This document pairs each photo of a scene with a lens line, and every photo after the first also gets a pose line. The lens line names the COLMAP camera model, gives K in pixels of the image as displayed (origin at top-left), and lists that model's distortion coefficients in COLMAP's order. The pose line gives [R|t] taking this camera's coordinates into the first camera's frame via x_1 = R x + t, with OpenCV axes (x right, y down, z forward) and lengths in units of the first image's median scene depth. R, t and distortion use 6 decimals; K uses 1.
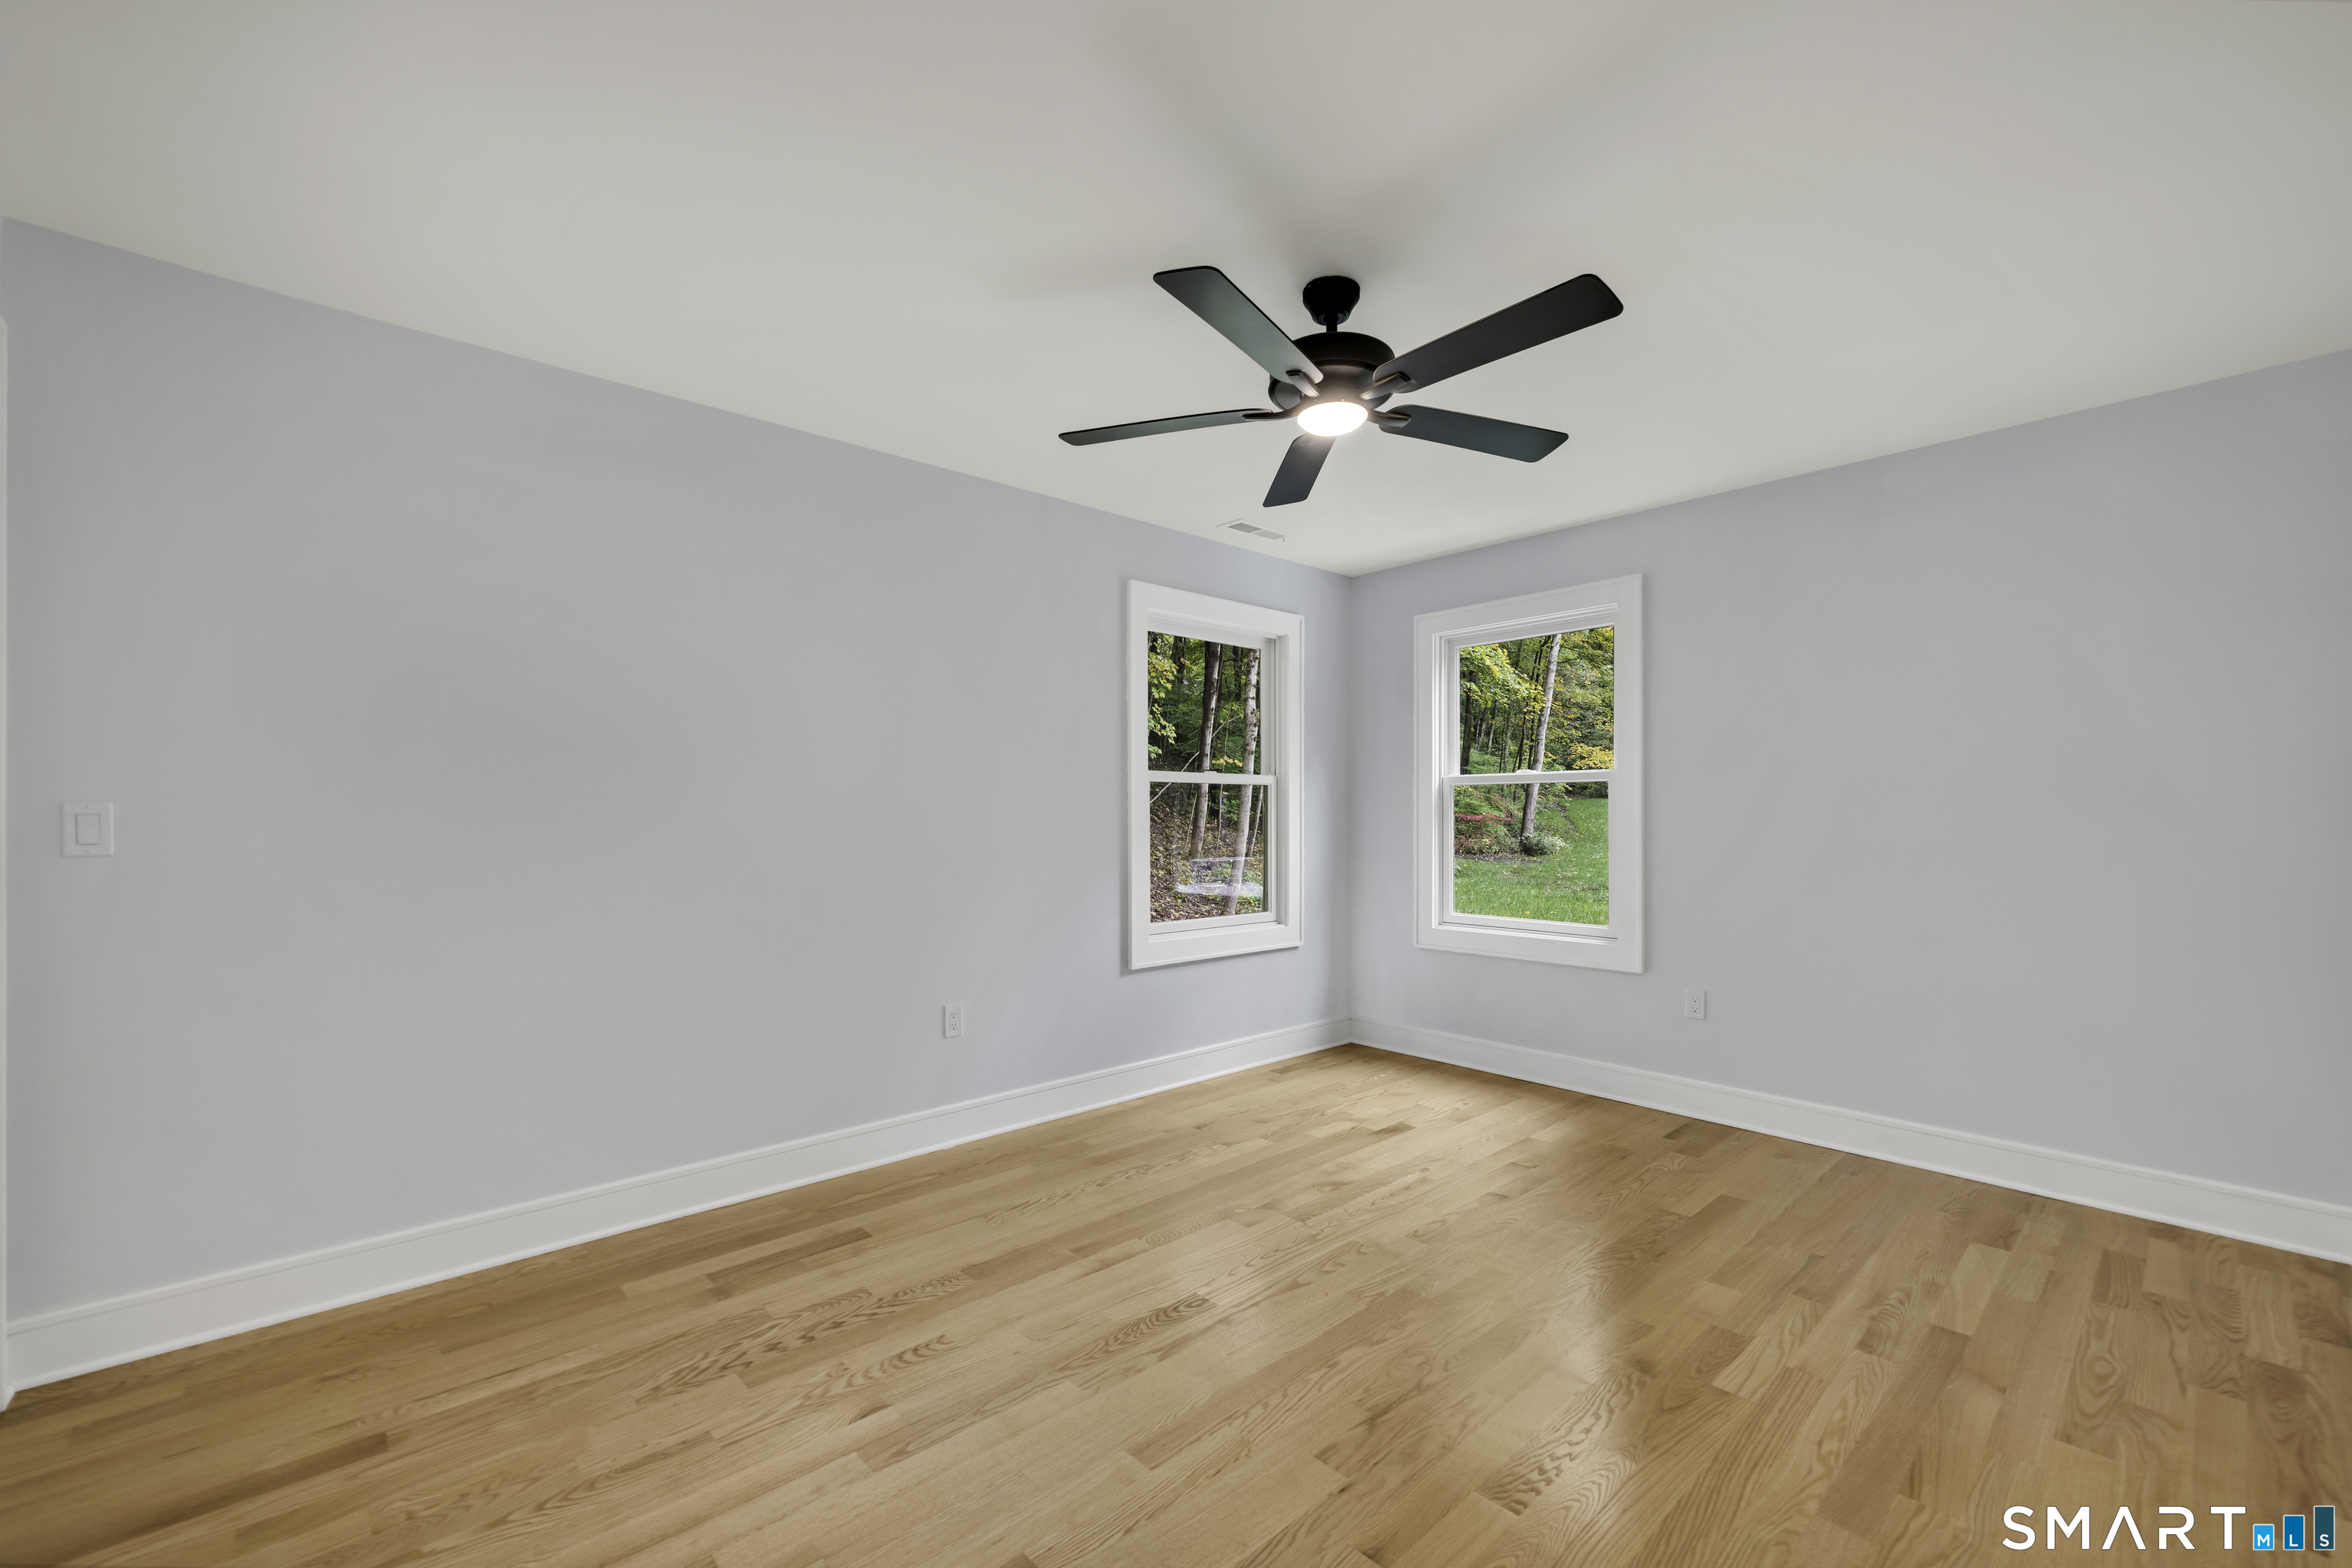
lens RADIAL K [[1002.4, 0, 1168.7], [0, 1002.4, 809.7], [0, 0, 1]] dist [-0.001301, -0.000151]
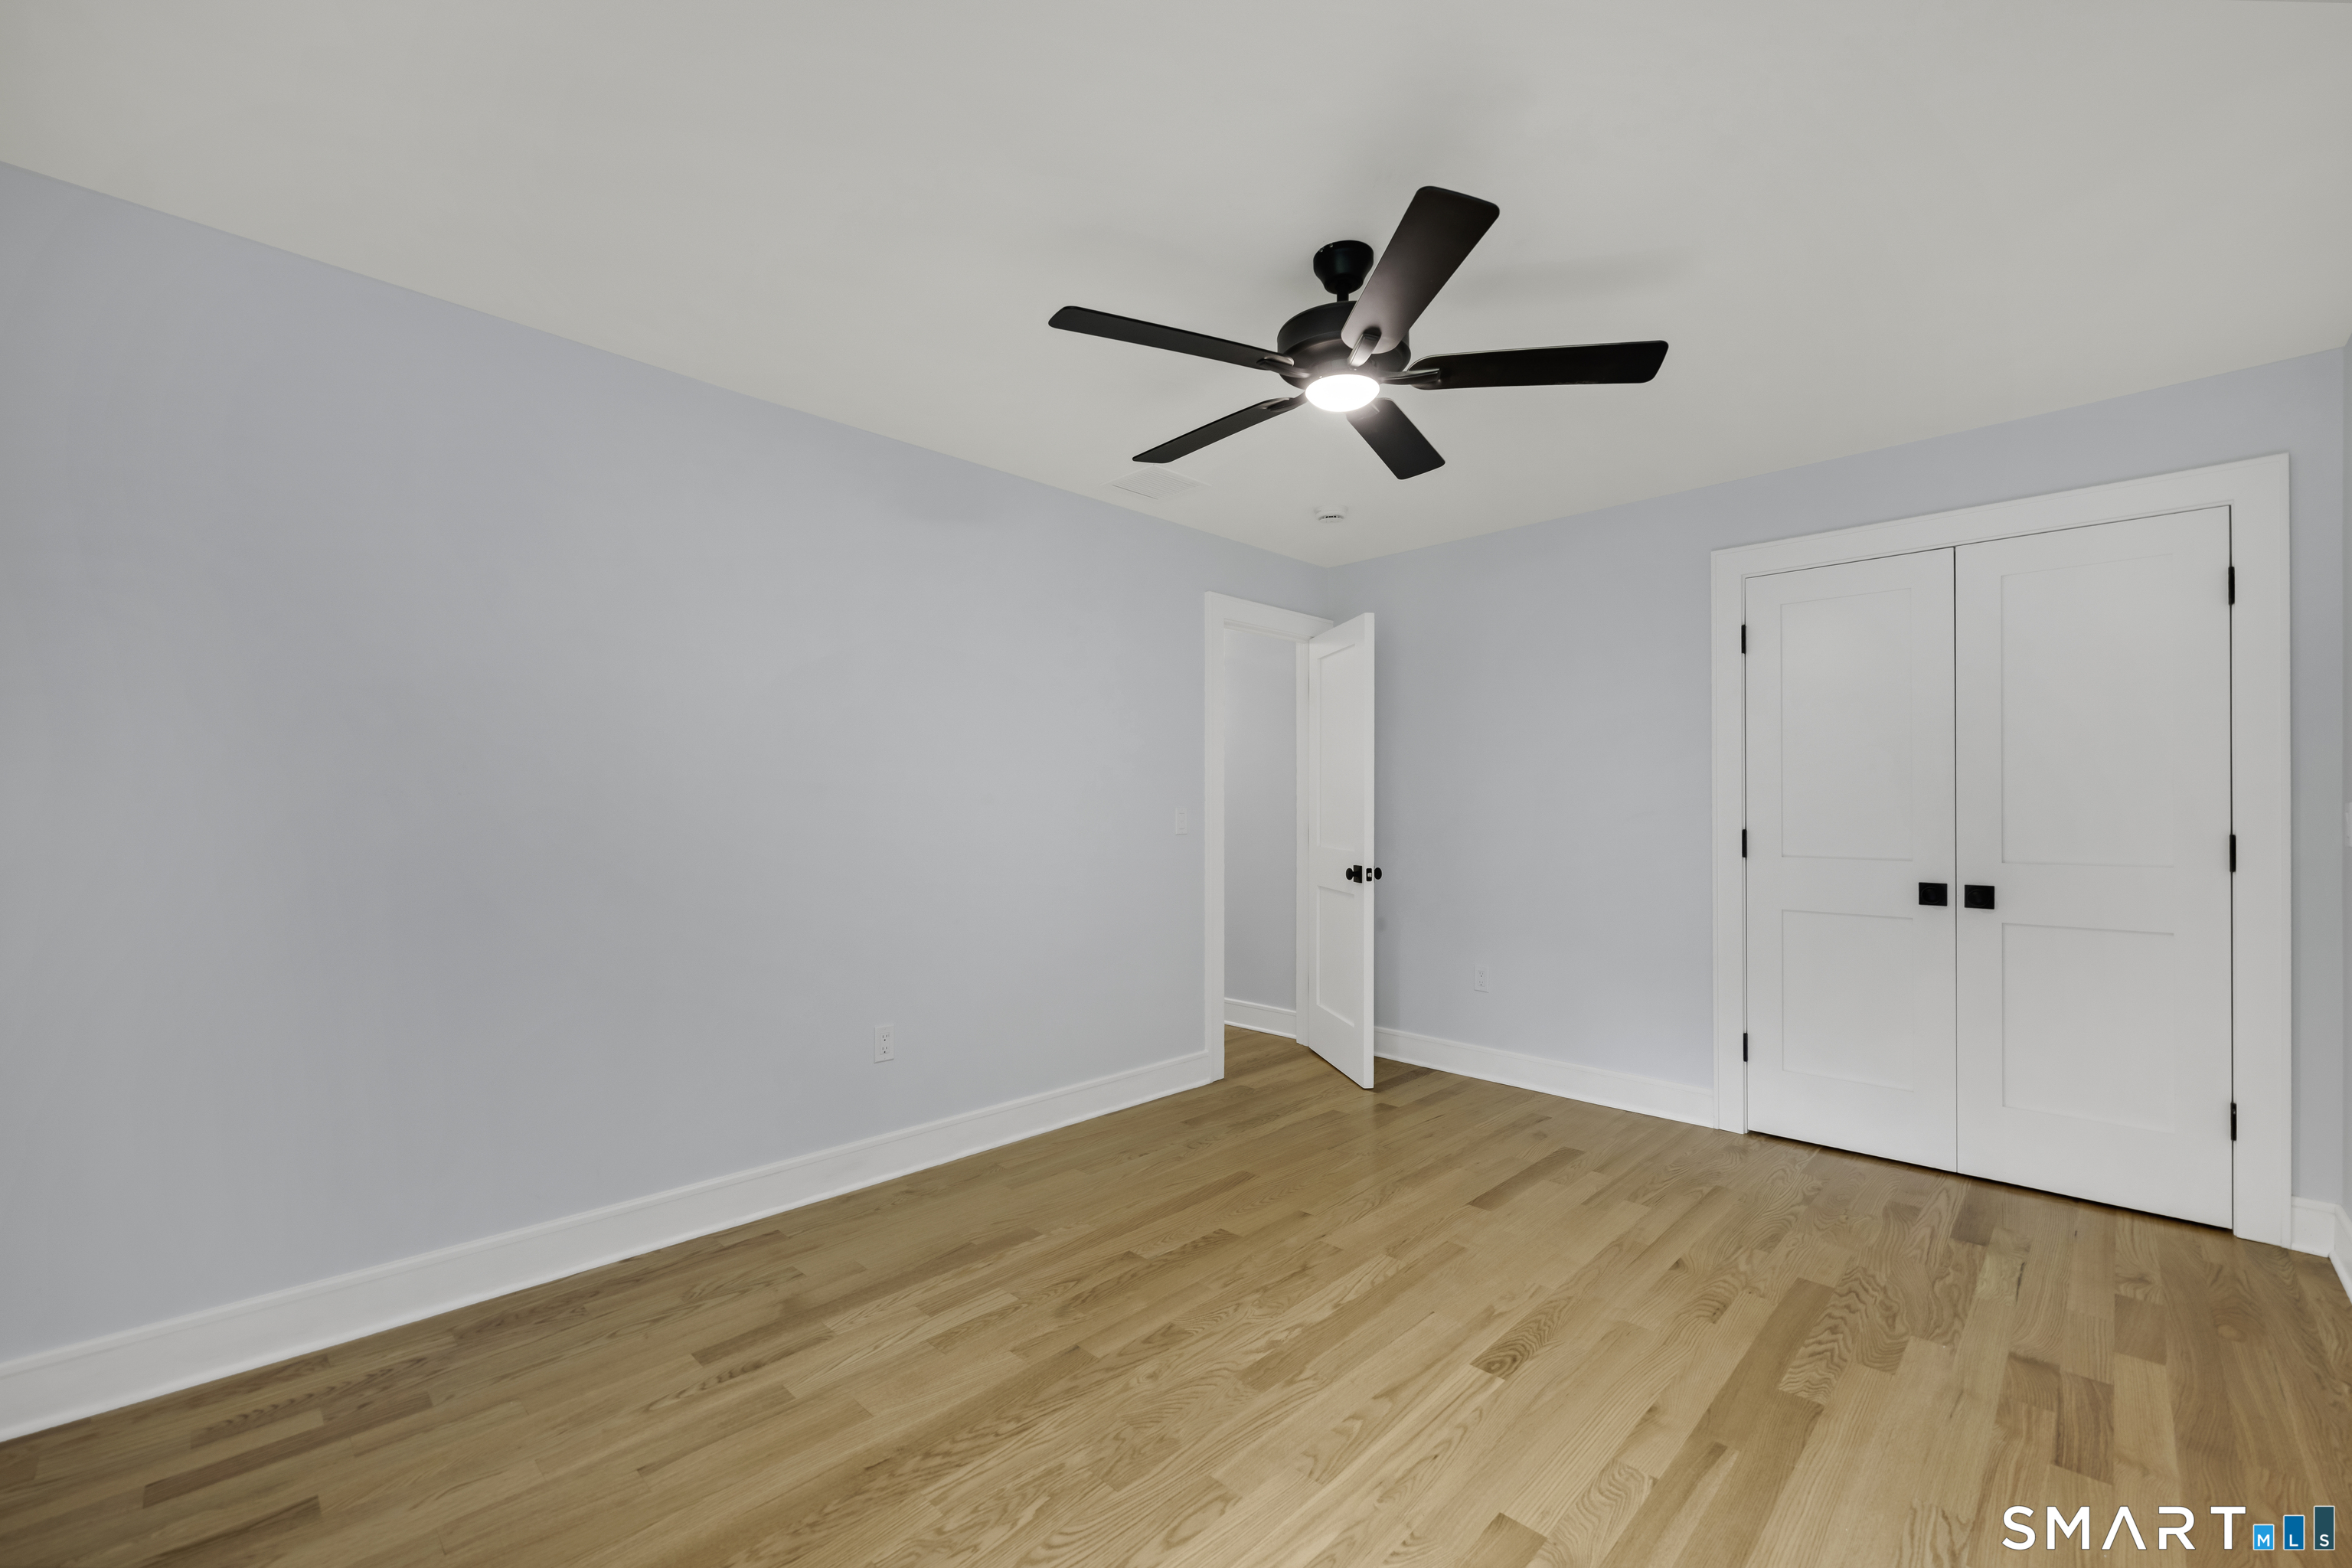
lens RADIAL K [[1002.4, 0, 1168.7], [0, 1002.4, 809.7], [0, 0, 1]] dist [-0.001301, -0.000151]
pose [[-0.998932, -0.000176, -0.046212, 0.378227], [0.000145, 0.999976, -0.006940, 0.003293], [0.046212, -0.006939, -0.998908, 1.978682]]
